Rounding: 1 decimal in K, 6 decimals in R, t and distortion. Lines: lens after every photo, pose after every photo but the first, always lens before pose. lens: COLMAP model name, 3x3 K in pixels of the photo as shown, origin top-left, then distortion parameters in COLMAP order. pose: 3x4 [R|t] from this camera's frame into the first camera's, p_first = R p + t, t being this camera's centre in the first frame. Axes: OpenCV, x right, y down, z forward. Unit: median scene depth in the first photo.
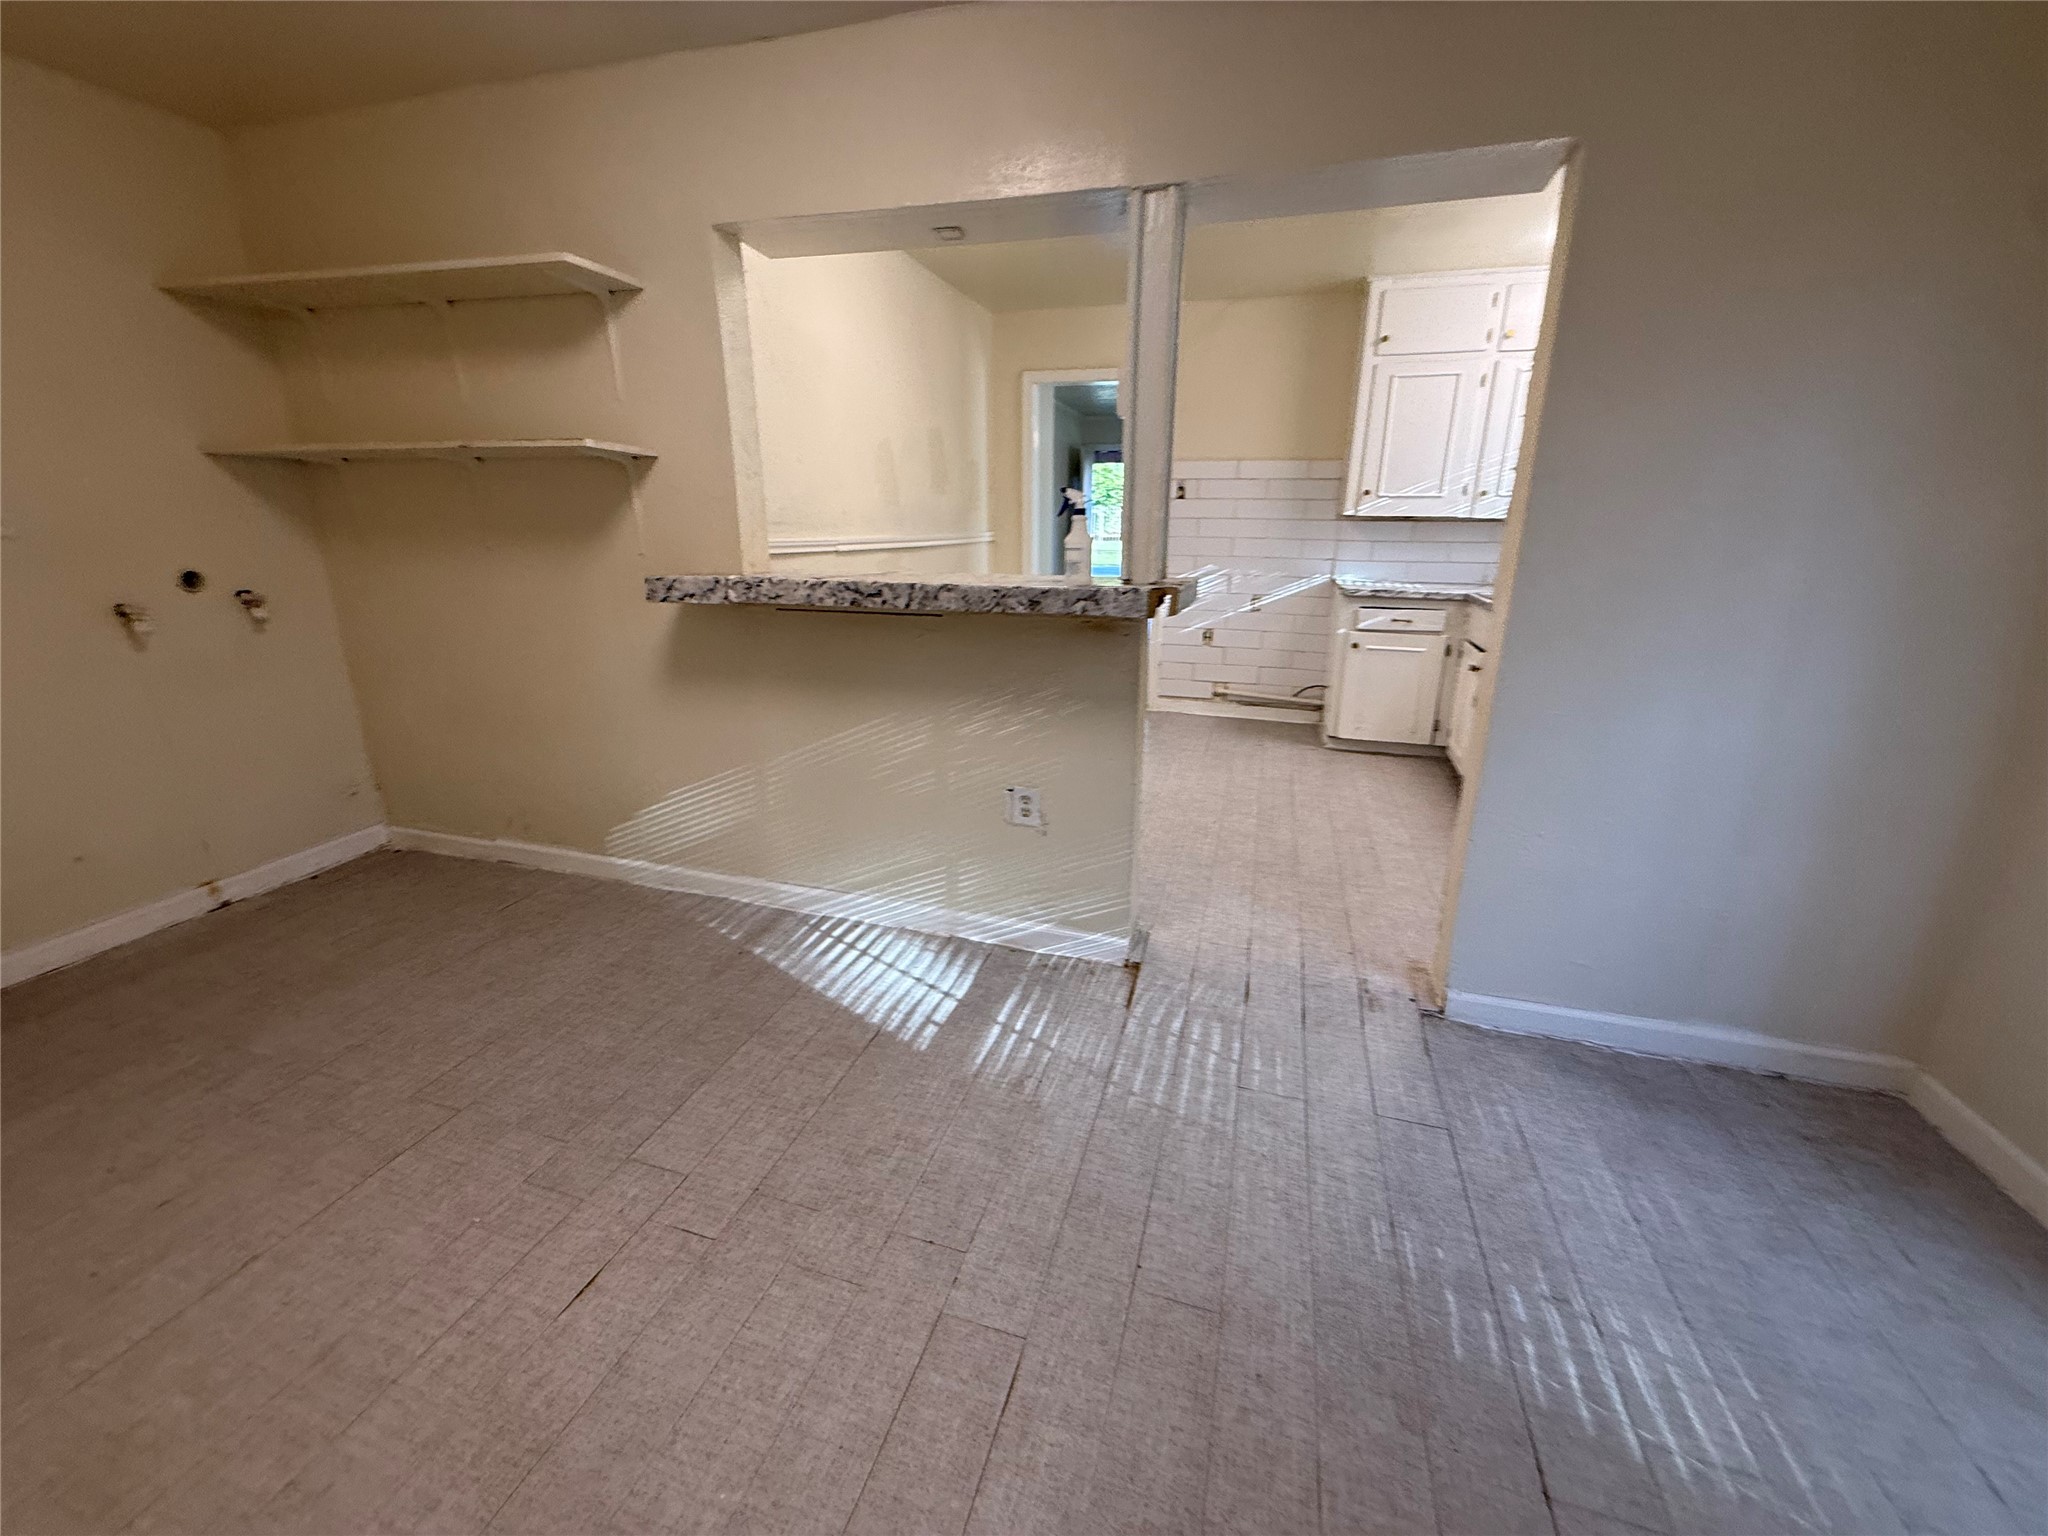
lens RADIAL K [[821.0, 0, 1030.8], [0, 821.0, 765.6], [0, 0, 1]] dist [0.000594, -0.000188]
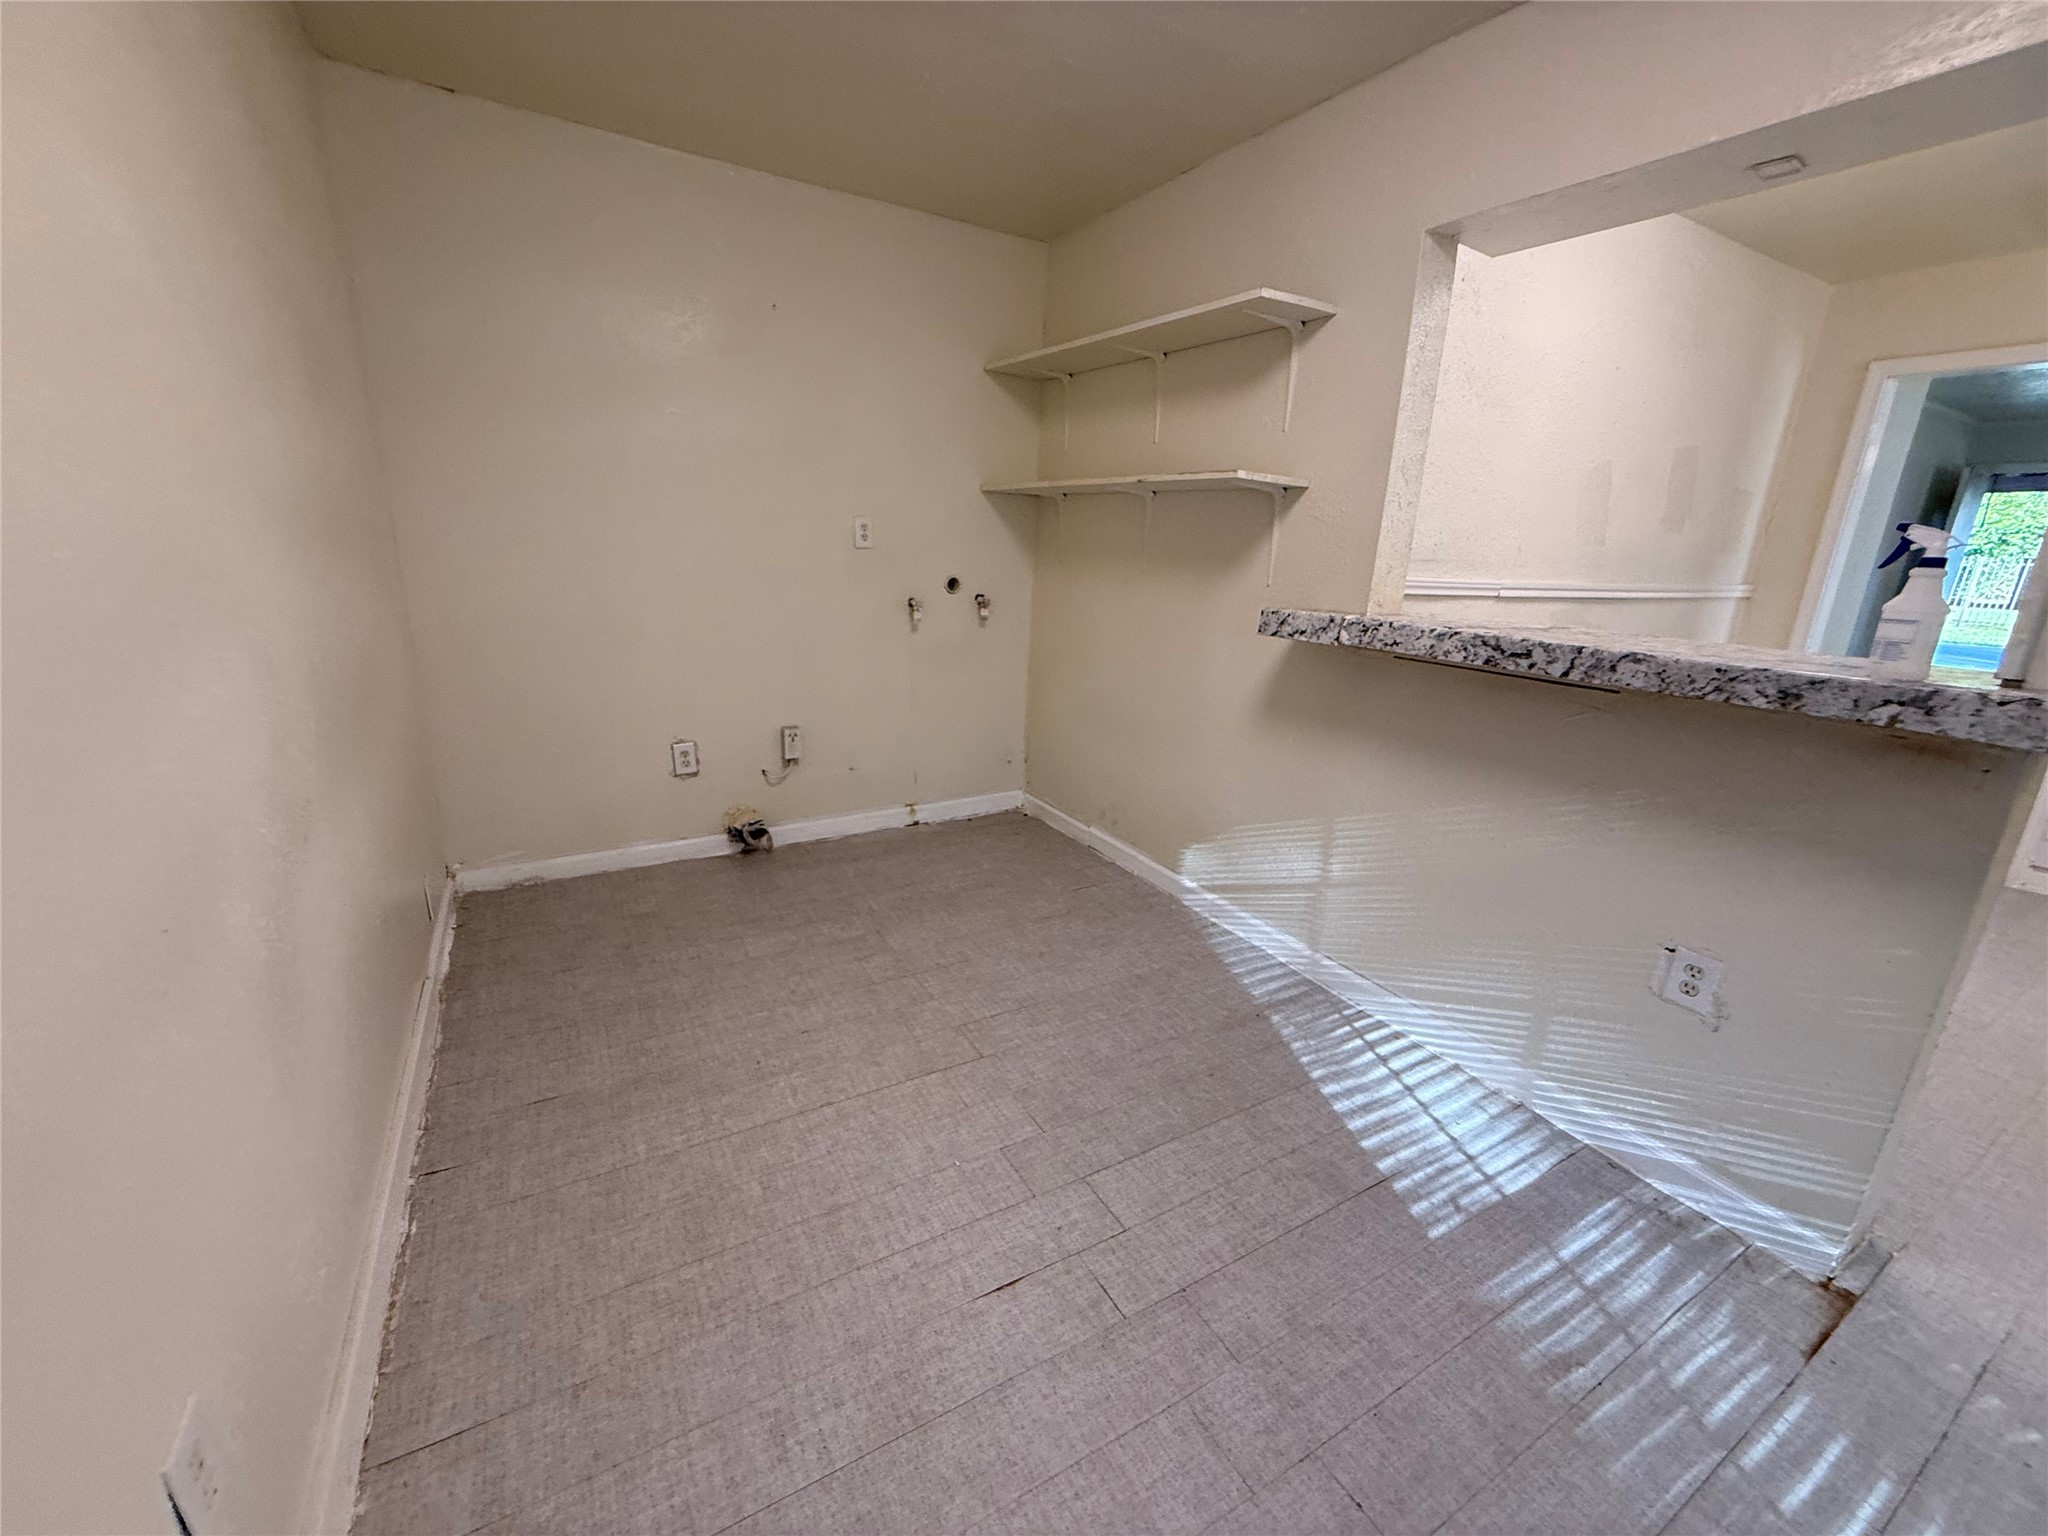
lens RADIAL K [[821.0, 0, 1016.1], [0, 821.0, 768.7], [0, 0, 1]] dist [0.000594, -0.000188]
pose [[0.718284, 0.209923, -0.663326, 0.007155], [-0.233247, 0.970879, 0.054682, -0.030876], [0.655488, 0.115441, 0.746330, 0.102413]]
